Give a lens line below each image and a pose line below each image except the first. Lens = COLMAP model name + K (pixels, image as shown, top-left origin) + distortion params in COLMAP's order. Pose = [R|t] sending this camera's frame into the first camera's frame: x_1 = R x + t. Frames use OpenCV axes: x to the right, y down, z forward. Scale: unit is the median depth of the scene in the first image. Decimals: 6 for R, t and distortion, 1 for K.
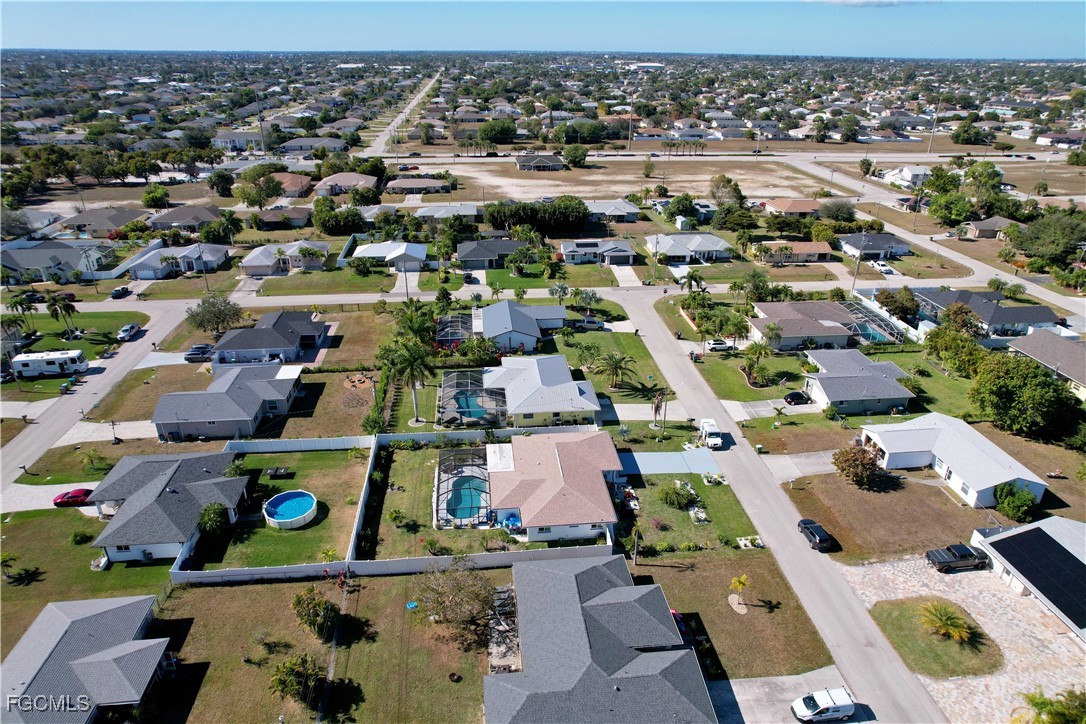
lens RADIAL K [[698.5, 0, 544.2], [0, 698.5, 356.9], [0, 0, 1]] dist [-0.070742, 0.059125]
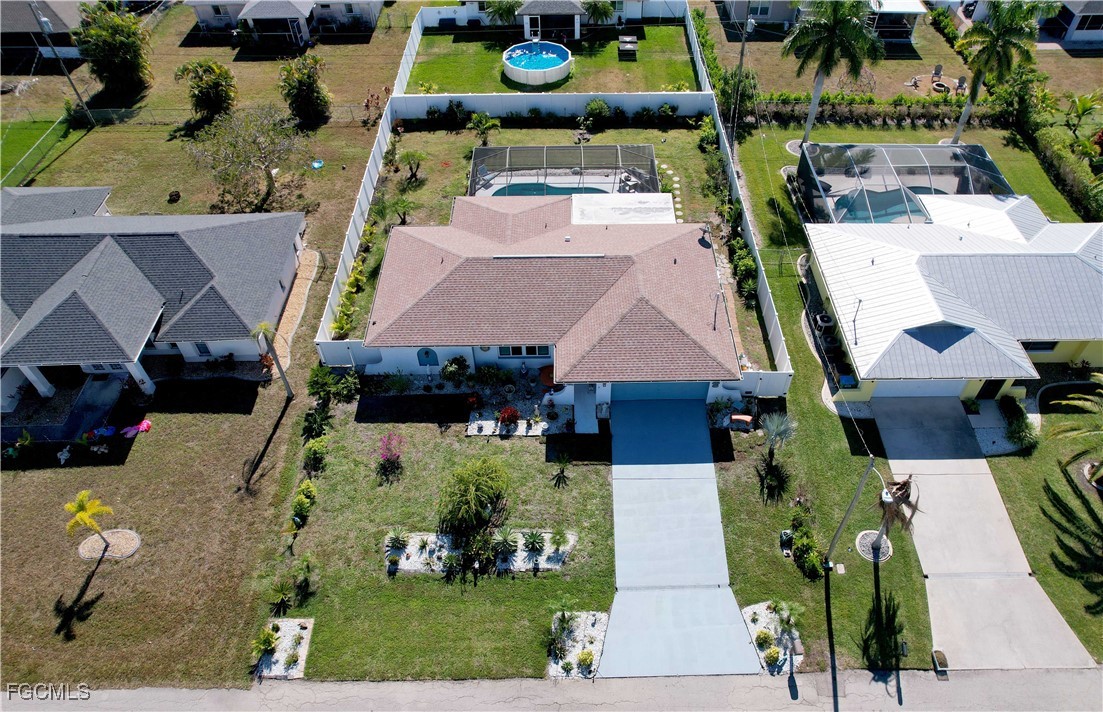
lens RADIAL K [[760.8, 0, 574.4], [0, 760.8, 387.6], [0, 0, 1]] dist [-0.059297, 0.040732]
pose [[-0.086268, 0.738361, -0.668866, 0.250878], [-0.413497, 0.584276, 0.698314, -0.091867], [0.906410, 0.336816, 0.254906, 0.548522]]
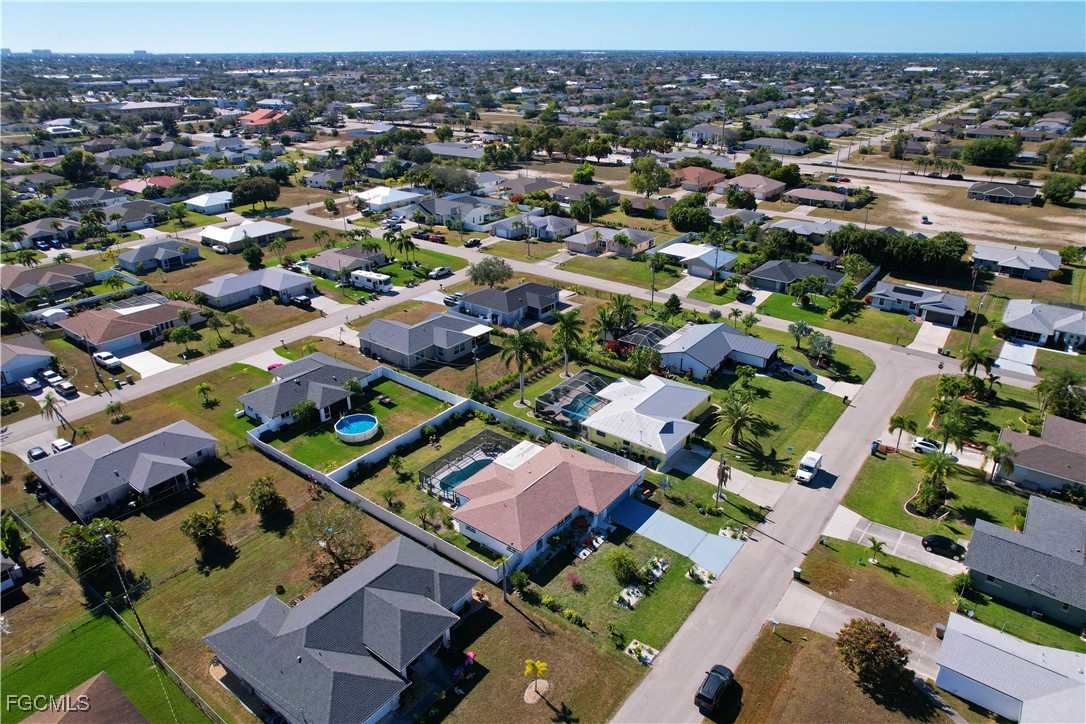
lens RADIAL K [[698.5, 0, 546.1], [0, 698.5, 362.0], [0, 0, 1]] dist [-0.070742, 0.059125]
pose [[0.728363, 0.277048, -0.626683, 0.348565], [-0.273887, 0.956085, 0.104345, -0.061285], [0.628071, 0.095640, 0.772257, 0.150655]]
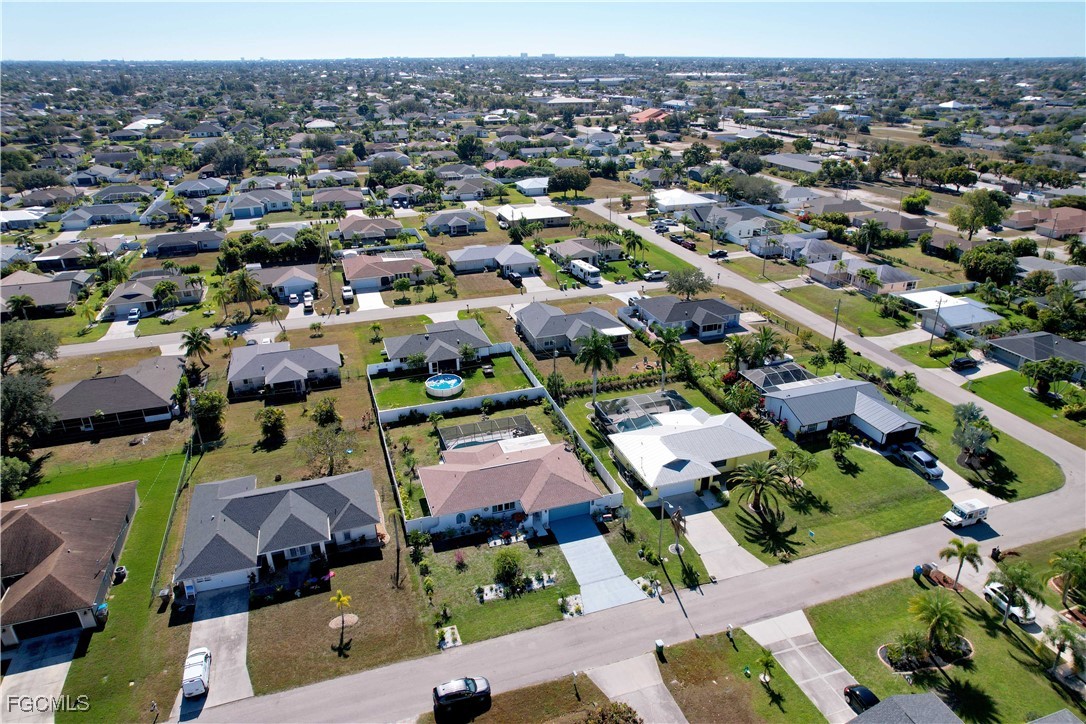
lens RADIAL K [[698.5, 0, 540.1], [0, 698.5, 363.8], [0, 0, 1]] dist [-0.070742, 0.059125]
pose [[0.212358, 0.392865, -0.894741, 0.520346], [-0.394067, 0.872302, 0.289485, -0.169483], [0.894212, 0.291113, 0.340055, 0.397623]]
